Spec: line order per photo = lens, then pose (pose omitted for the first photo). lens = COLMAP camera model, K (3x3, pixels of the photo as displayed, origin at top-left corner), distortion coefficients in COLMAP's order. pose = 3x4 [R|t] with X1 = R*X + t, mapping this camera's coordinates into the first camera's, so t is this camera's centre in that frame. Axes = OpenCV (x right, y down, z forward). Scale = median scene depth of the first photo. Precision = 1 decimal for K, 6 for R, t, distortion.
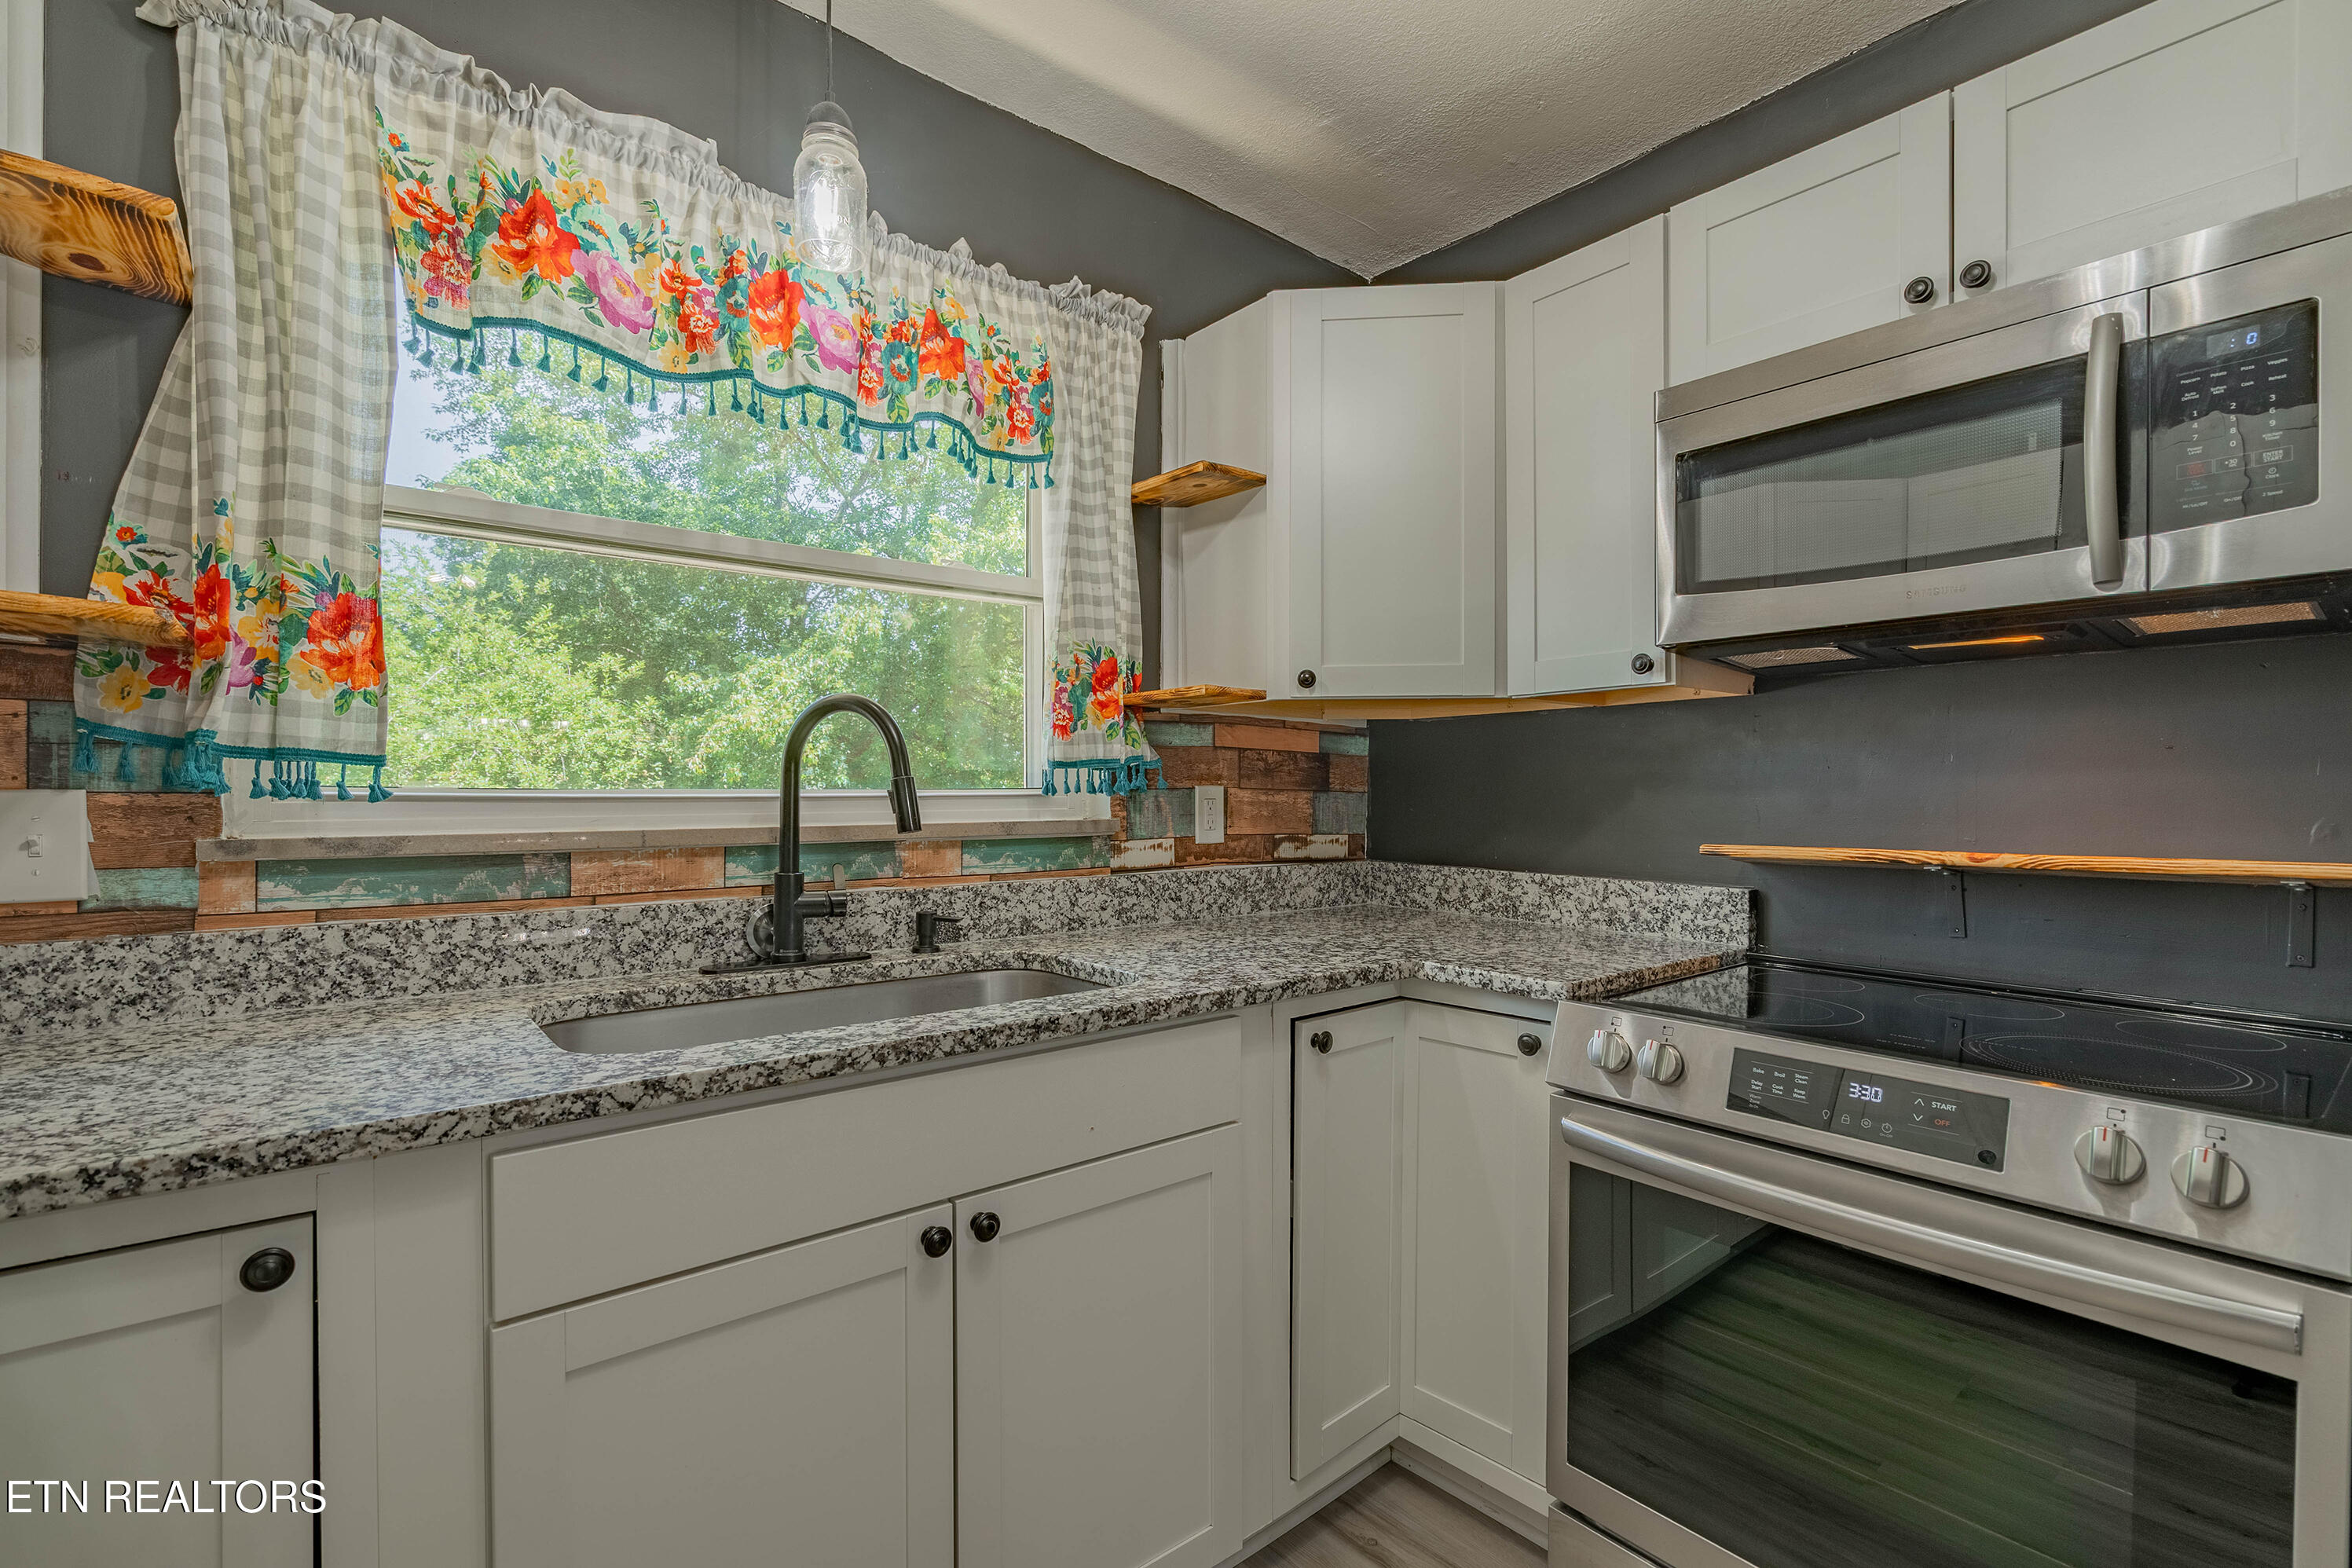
lens RADIAL K [[1060.4, 0, 1172.8], [0, 1060.4, 795.8], [0, 0, 1]] dist [-0.000119, 0.000091]
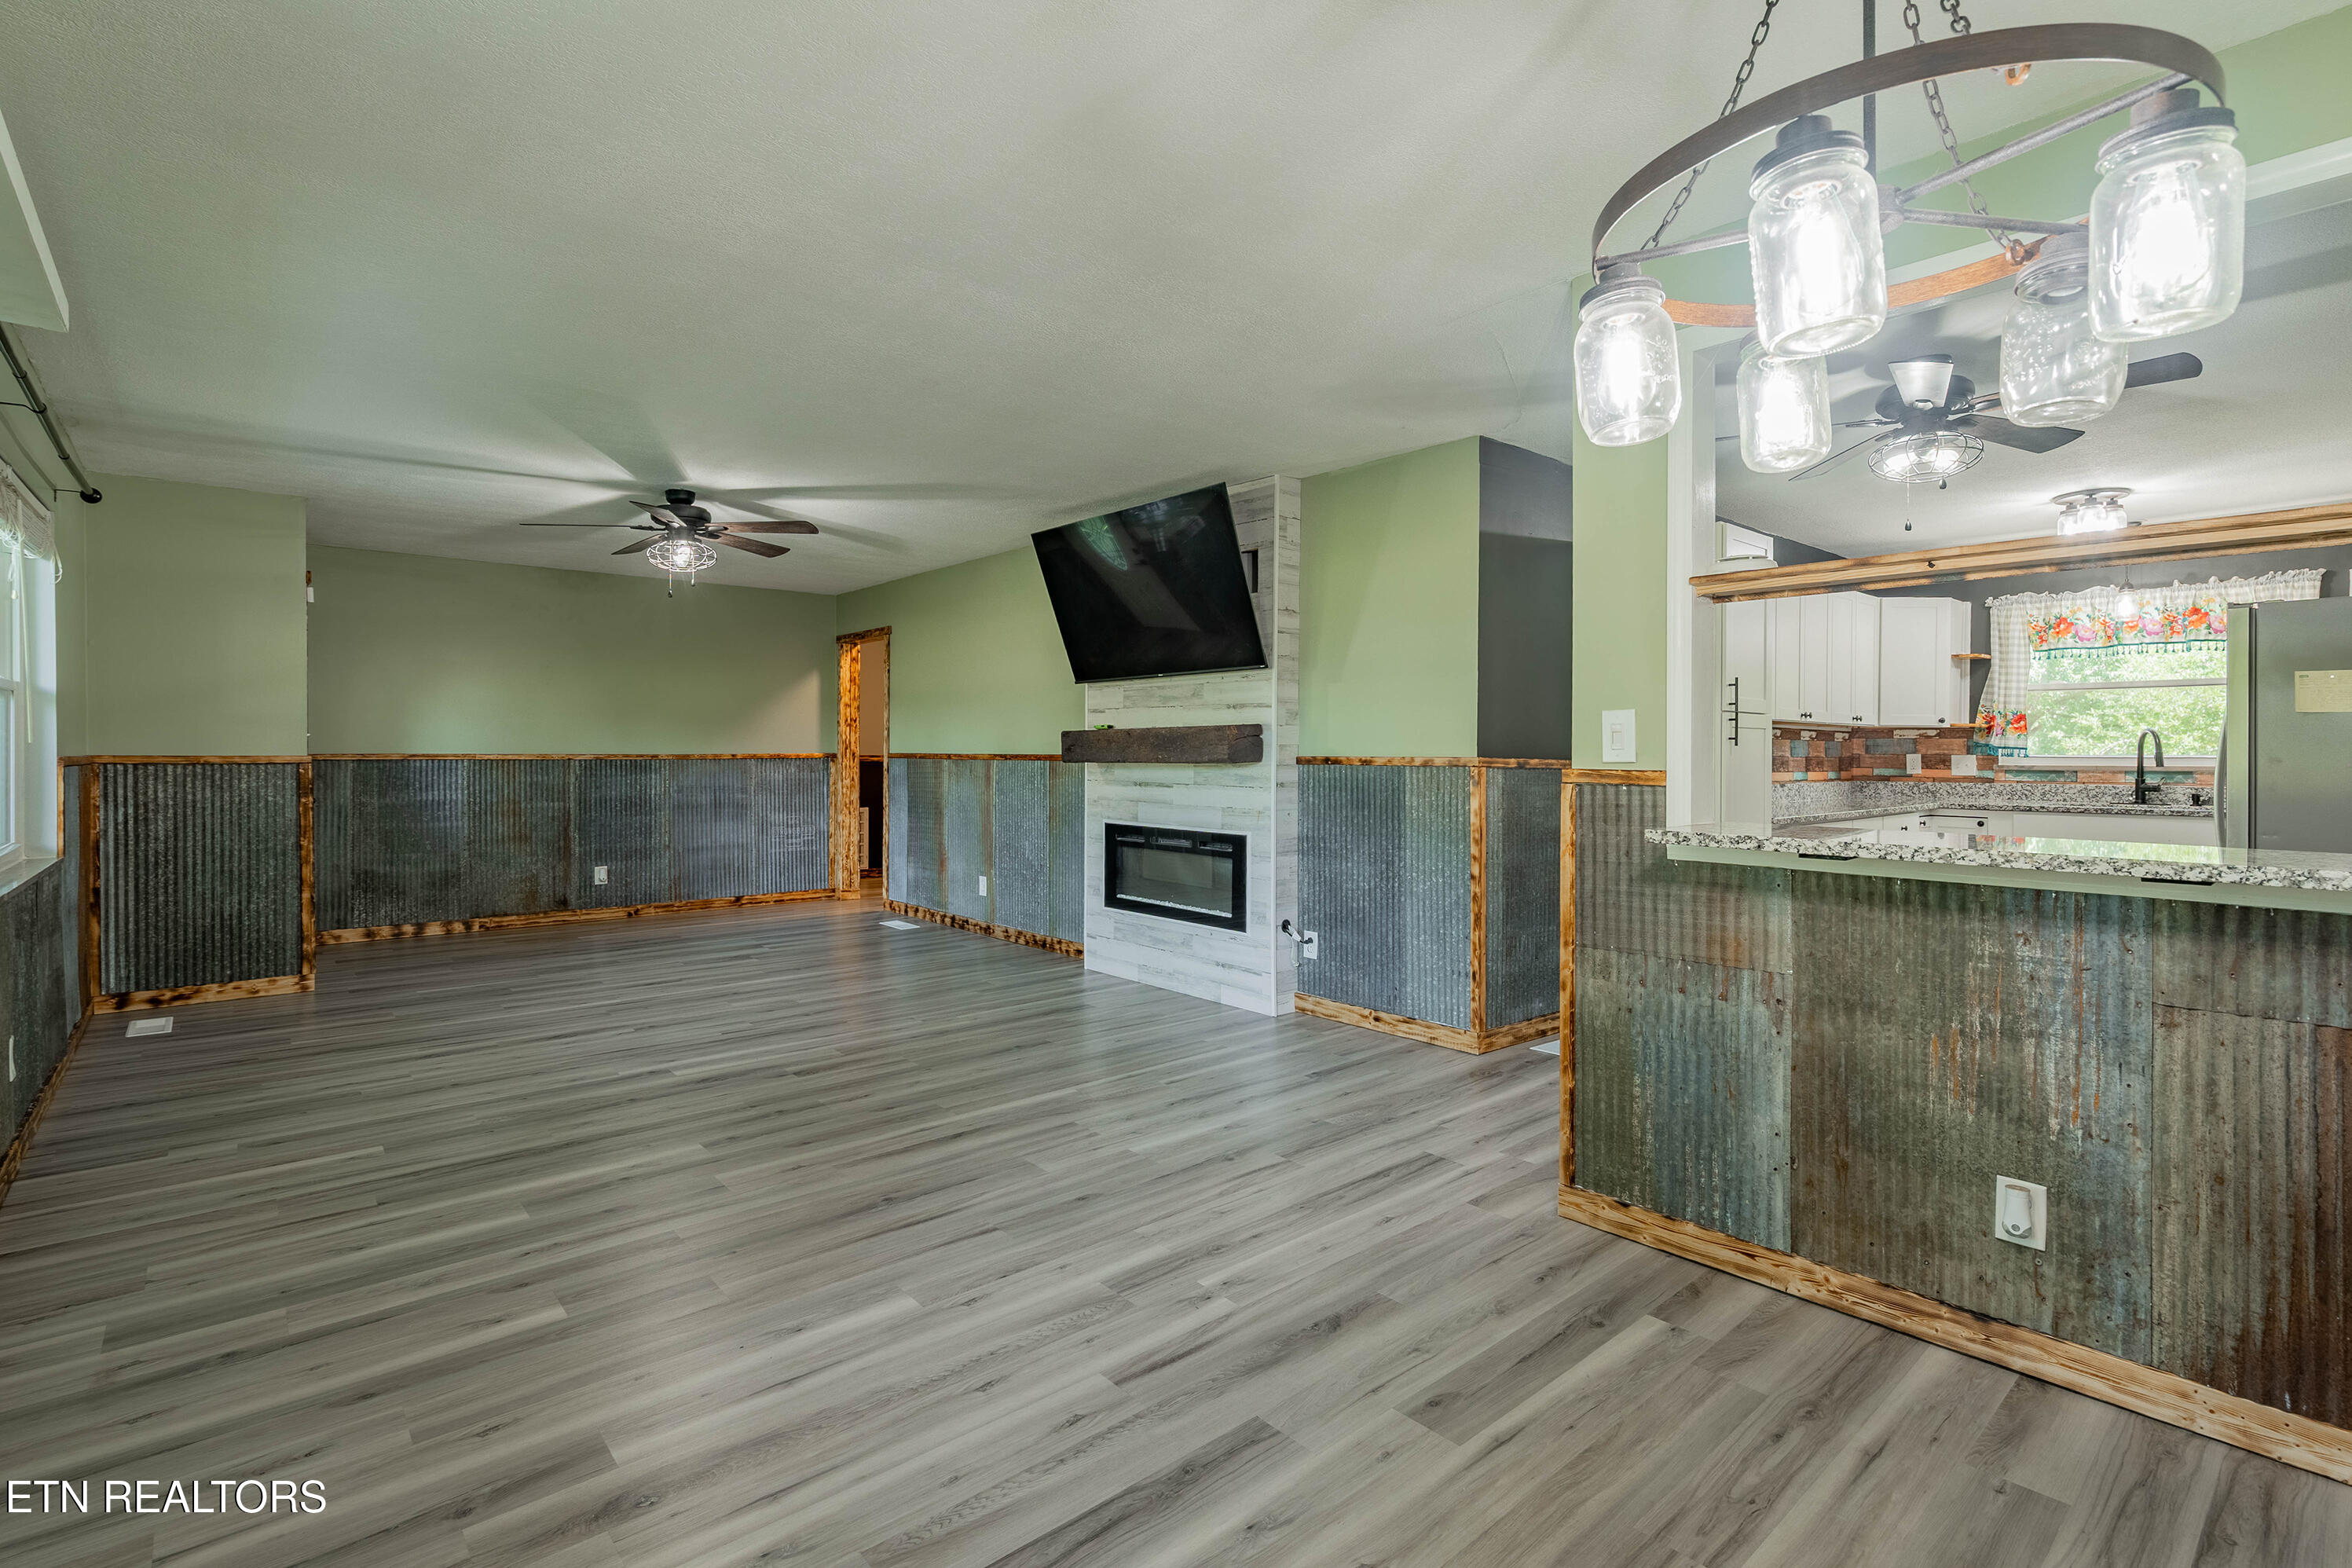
lens RADIAL K [[1099.5, 0, 1182.6], [0, 1099.5, 756.2], [0, 0, 1]] dist [0.000376, 0.000133]
pose [[0.024385, 0.000914, -0.999702, 2.880420], [-0.003824, 0.999992, 0.000821, 0.006927], [0.999695, 0.003803, 0.024388, -2.040554]]
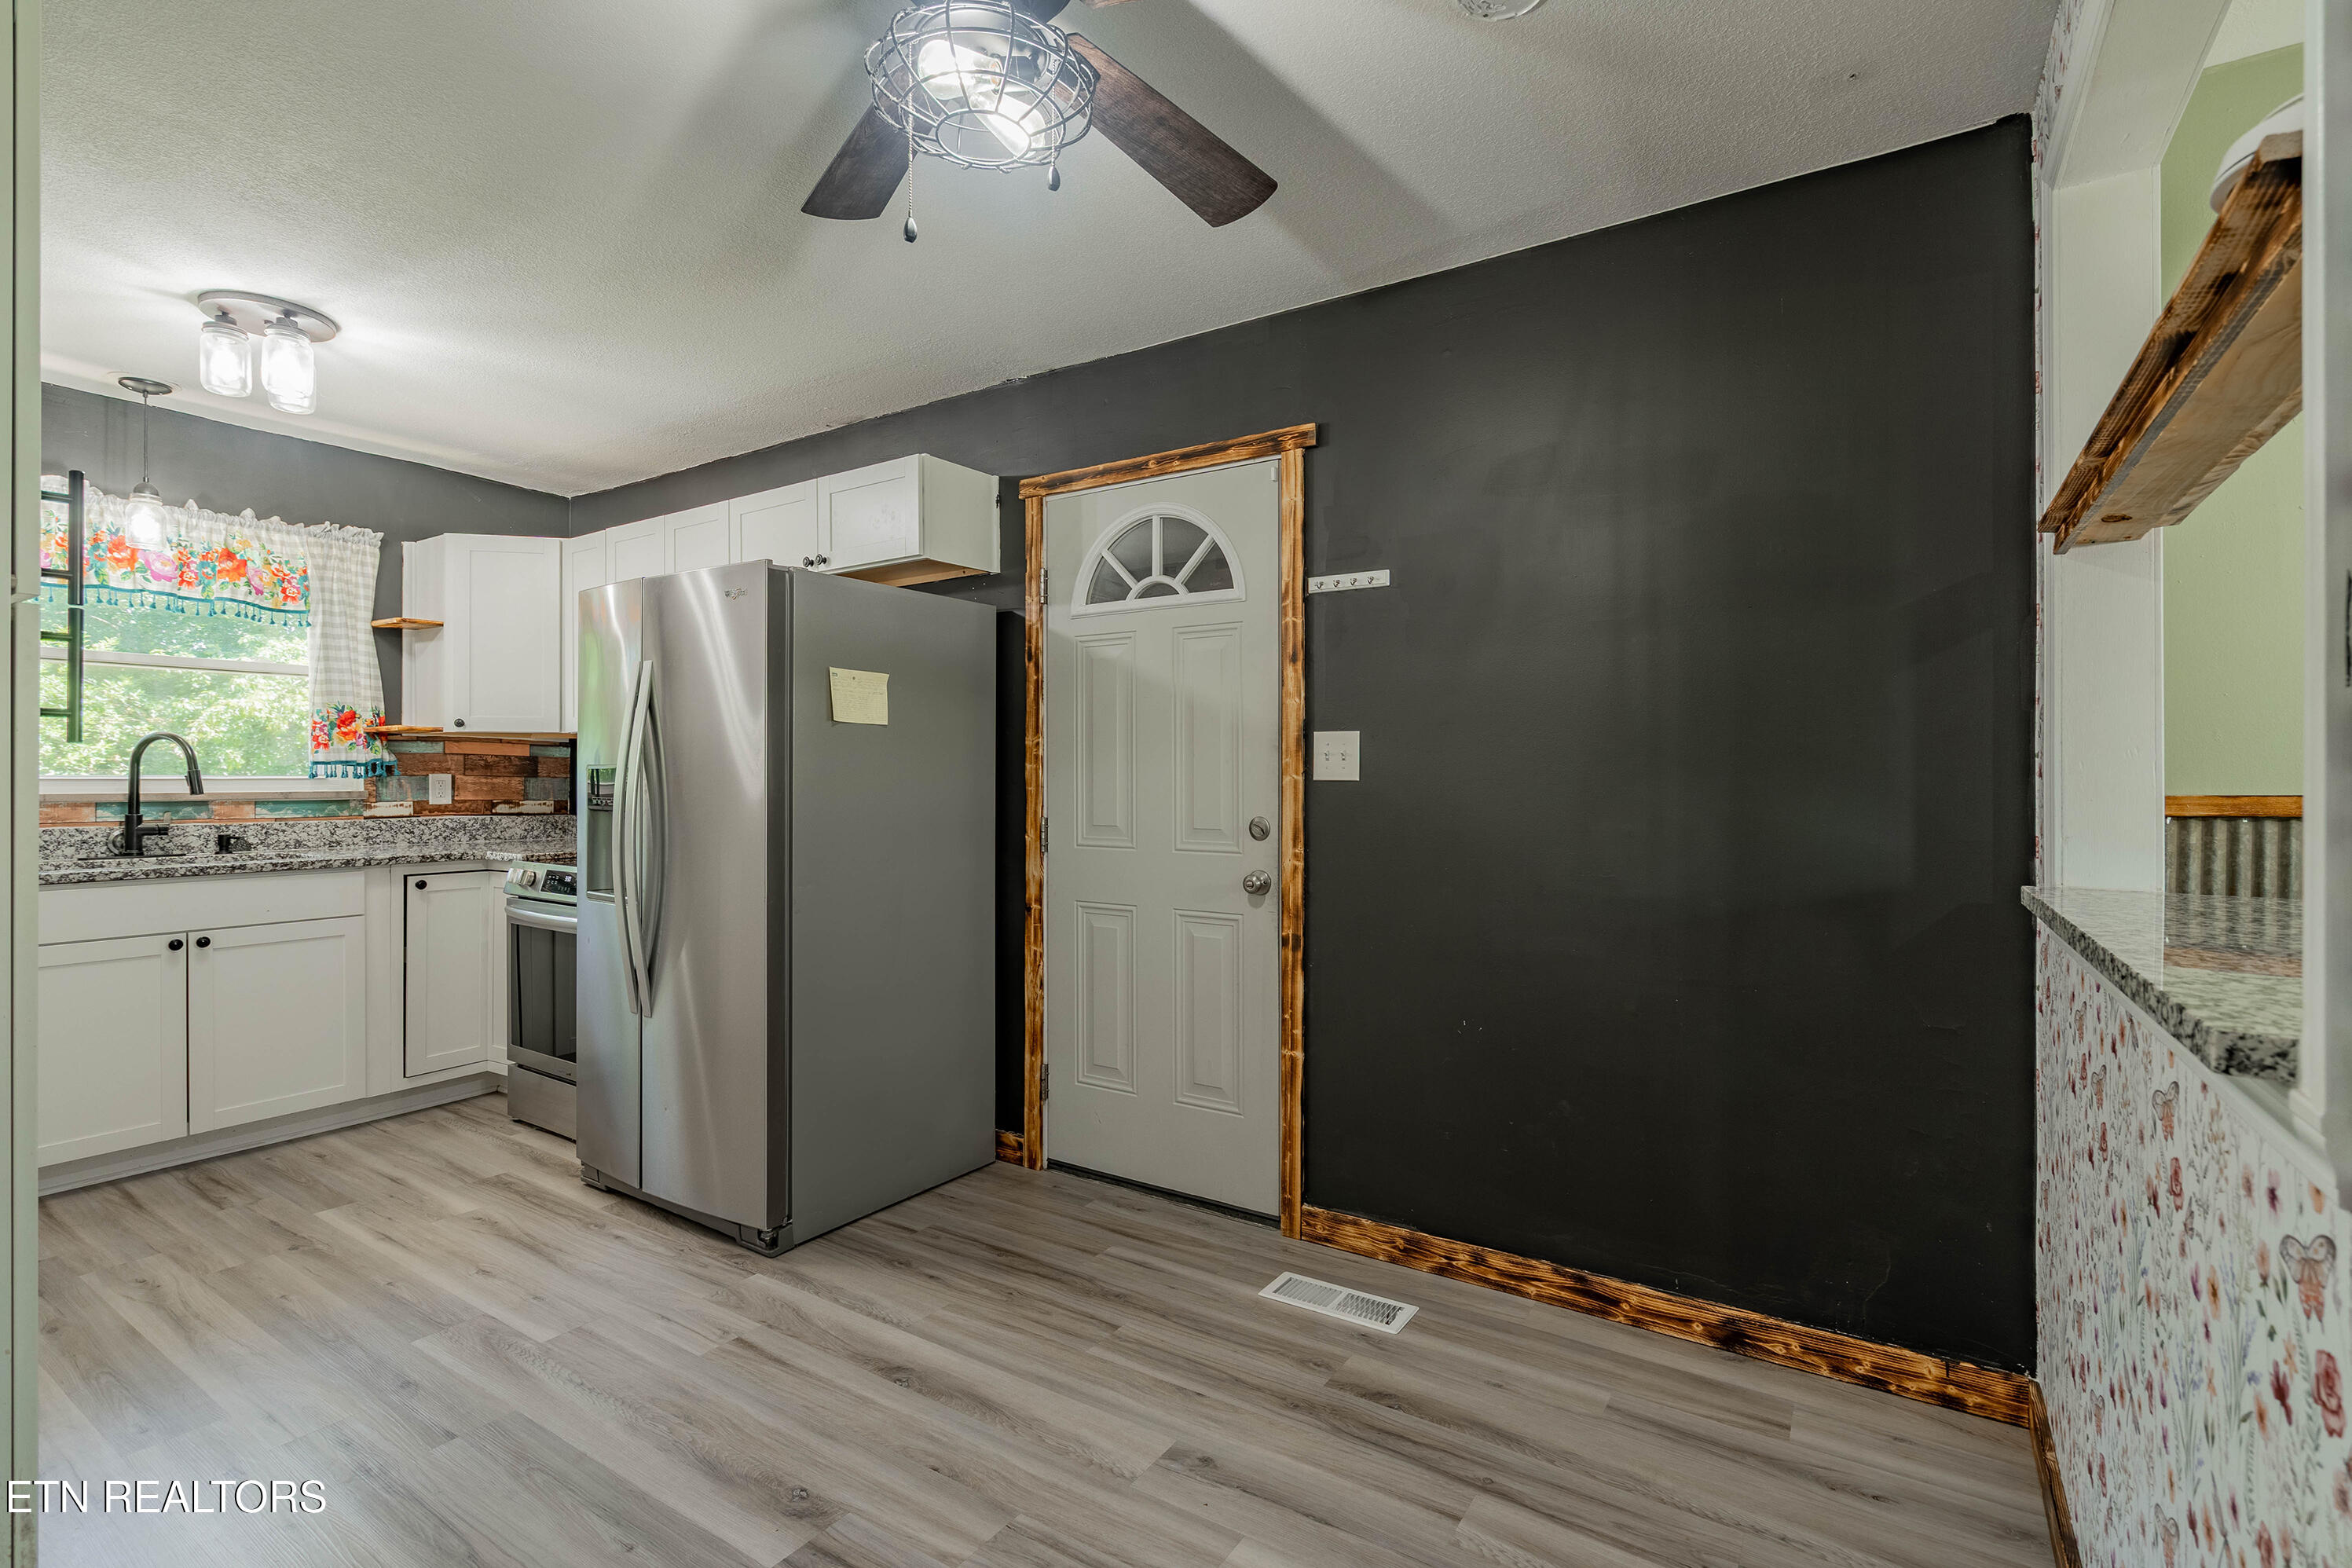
lens RADIAL K [[1071.5, 0, 1185.8], [0, 1071.5, 779.4], [0, 0, 1]] dist [0.001915, 0.000673]
pose [[0.953531, 0.000684, 0.301293, 0.894454], [0.000254, 0.999995, -0.003074, 0.007892], [-0.301294, 0.003007, 0.953527, -1.512129]]
